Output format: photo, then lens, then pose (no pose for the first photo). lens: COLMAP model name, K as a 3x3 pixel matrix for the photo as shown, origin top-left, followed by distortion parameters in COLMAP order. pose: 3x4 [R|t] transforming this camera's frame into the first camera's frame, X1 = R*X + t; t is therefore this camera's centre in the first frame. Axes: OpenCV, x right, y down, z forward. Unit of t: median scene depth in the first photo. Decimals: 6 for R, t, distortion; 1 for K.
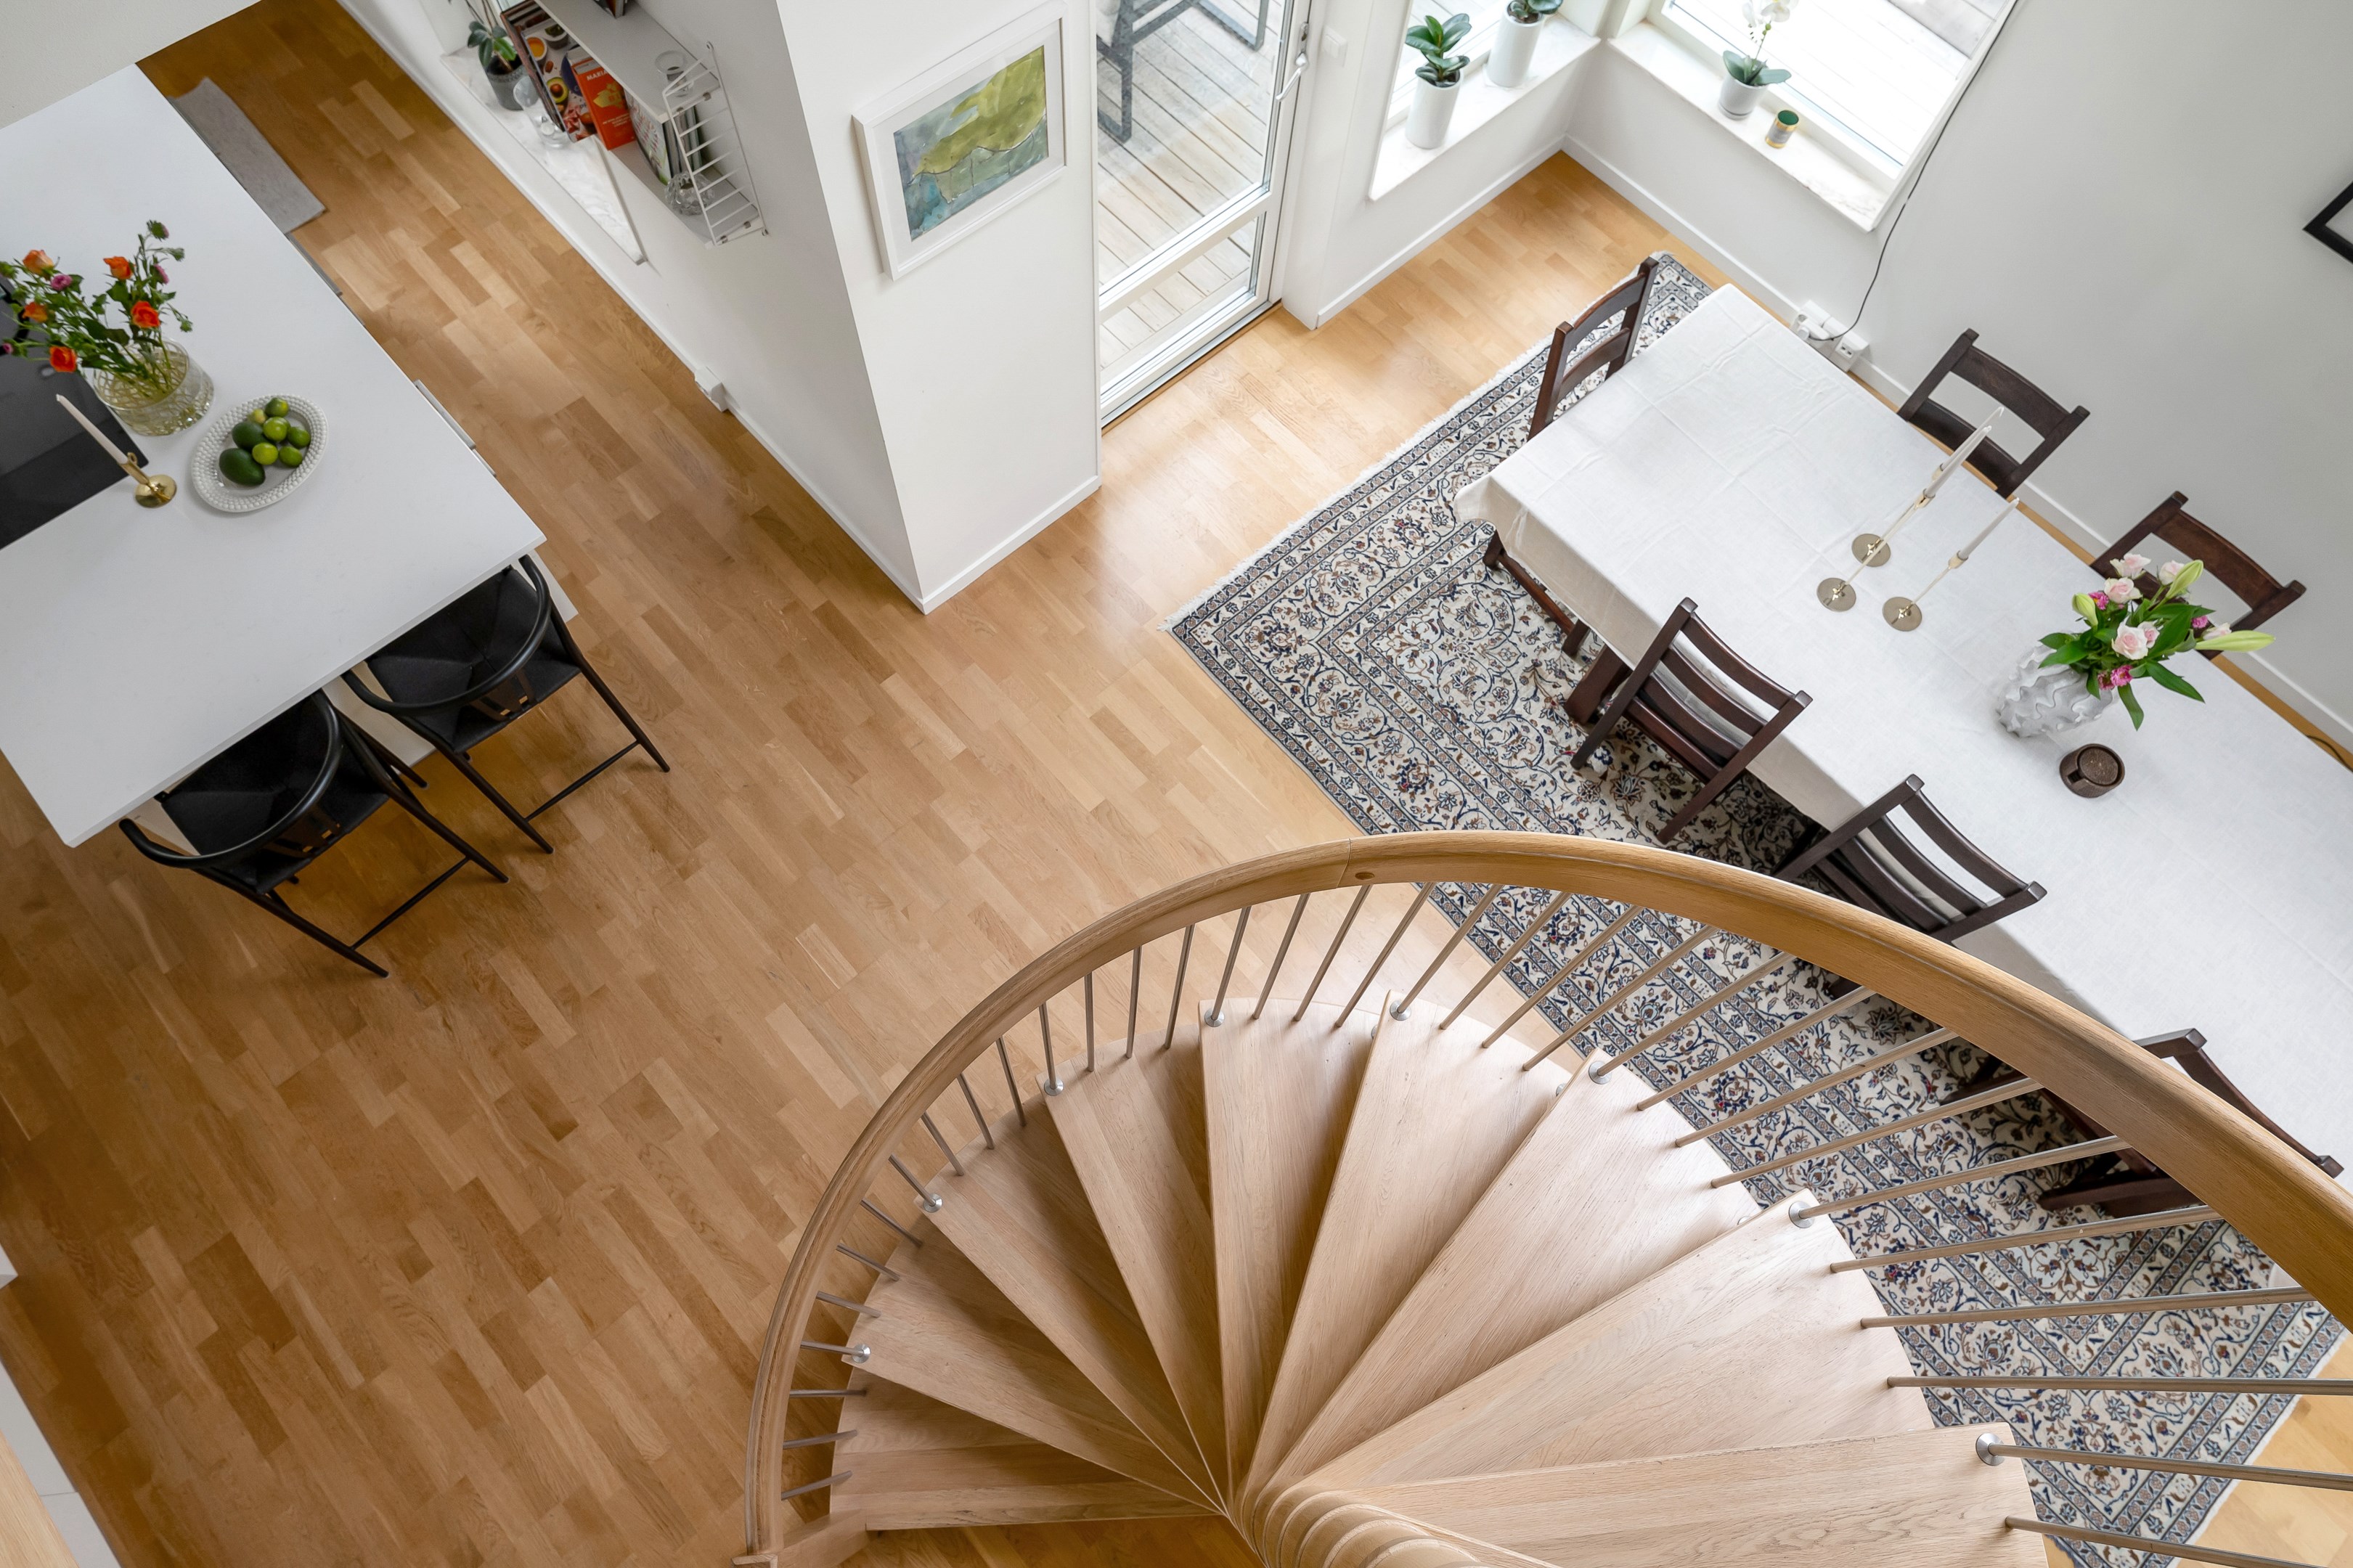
lens RADIAL K [[1405.6, 0, 1171.1], [0, 1405.6, 788.1], [0, 0, 1]] dist [0.004319, -0.000865]
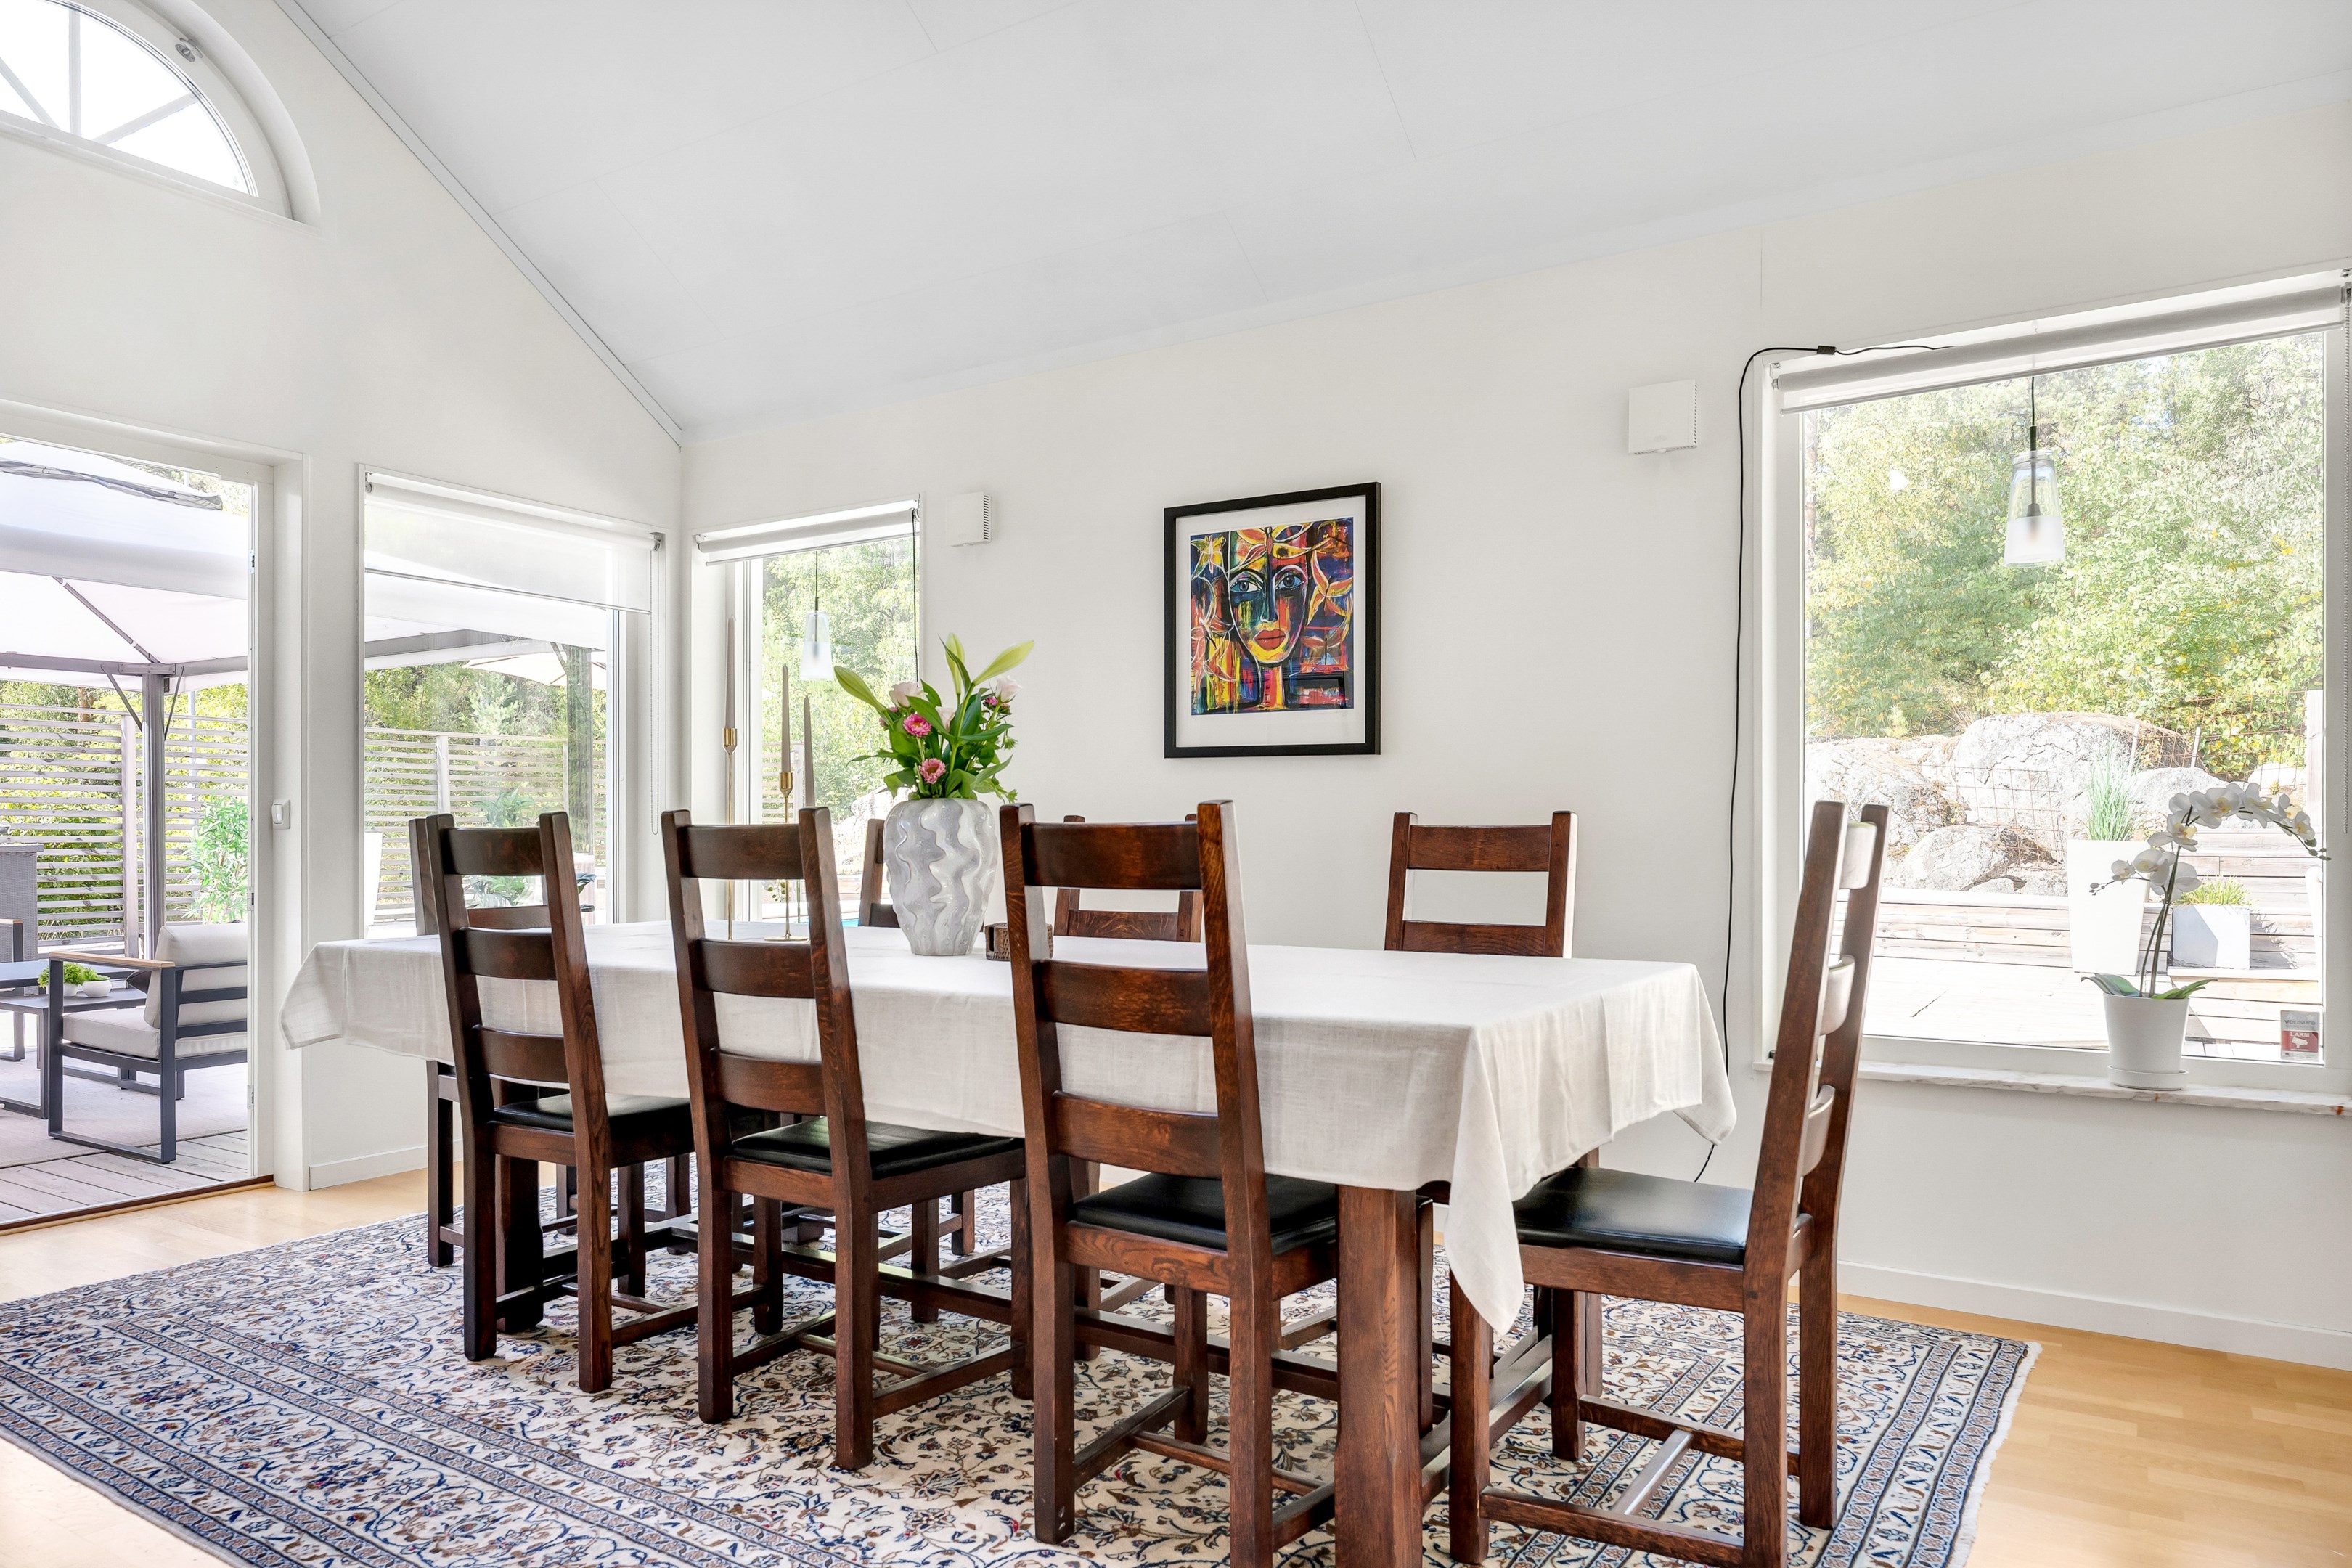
lens RADIAL K [[1512.2, 0, 1164.4], [0, 1512.2, 835.4], [0, 0, 1]] dist [0.005571, -0.001848]
pose [[0.967732, -0.040824, 0.248654, 0.427898], [0.245067, 0.382072, -0.891046, 0.574119], [-0.058628, 0.923230, 0.379748, 0.510355]]
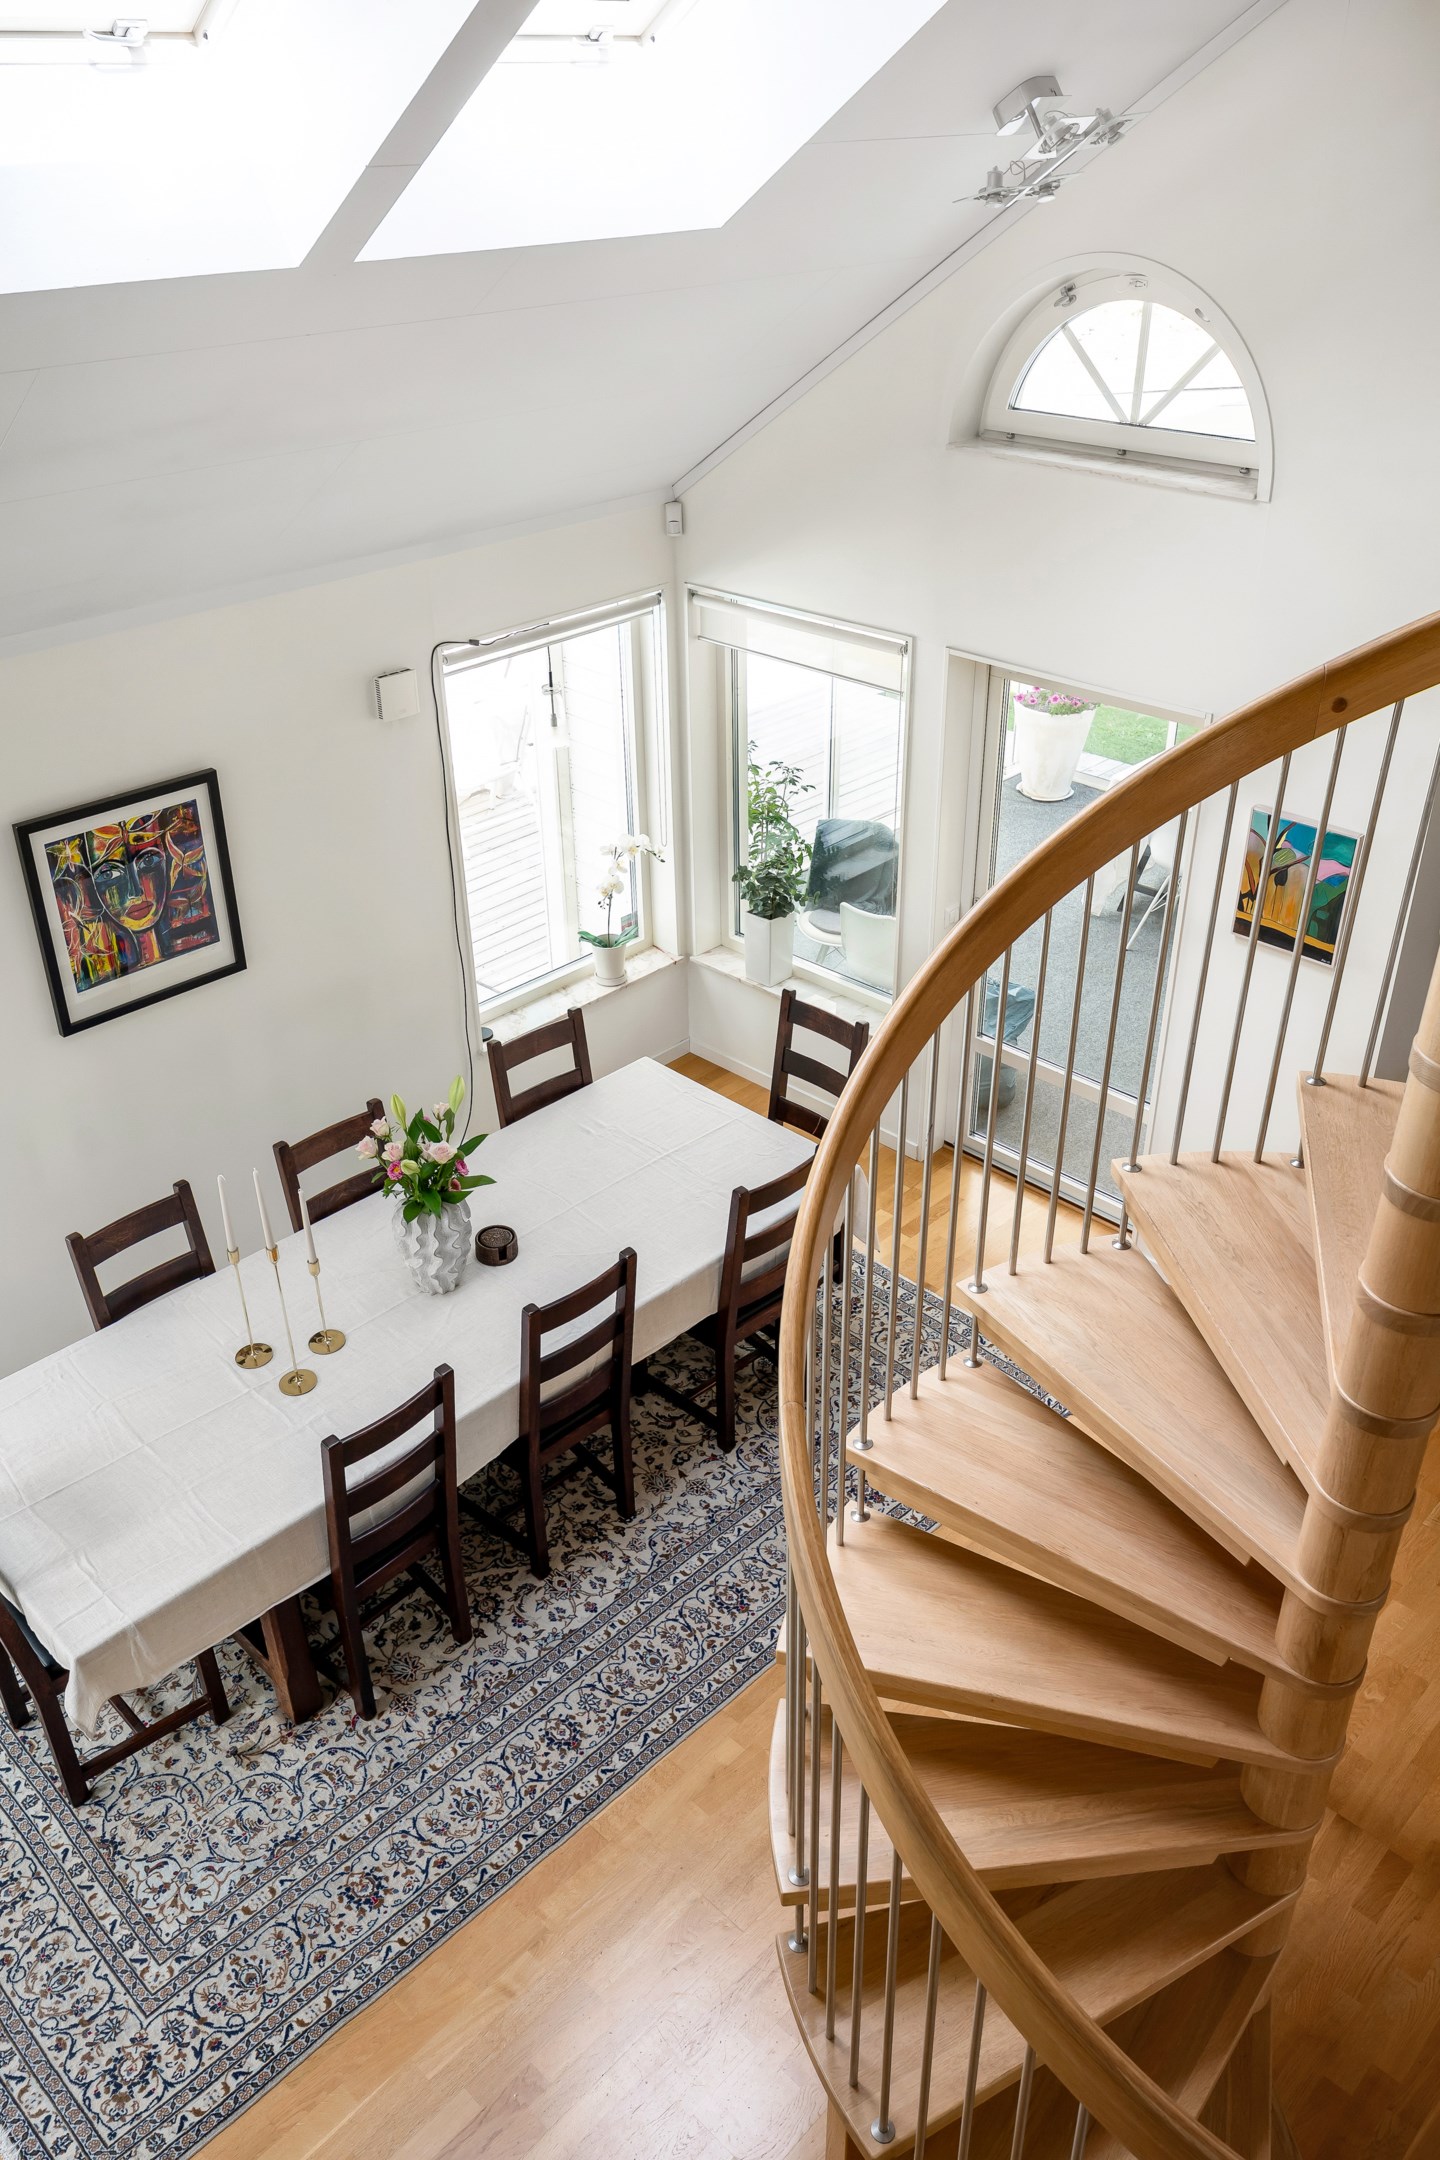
lens RADIAL K [[1656.2, 0, 731.3], [0, 1656.2, 1074.1], [0, 0, 1]] dist [0.000476, -0.002965]
pose [[-0.063218, -0.550237, 0.832612, -0.369091], [0.925015, 0.280872, 0.255849, -0.185438], [-0.374635, 0.786353, 0.491221, 0.090301]]
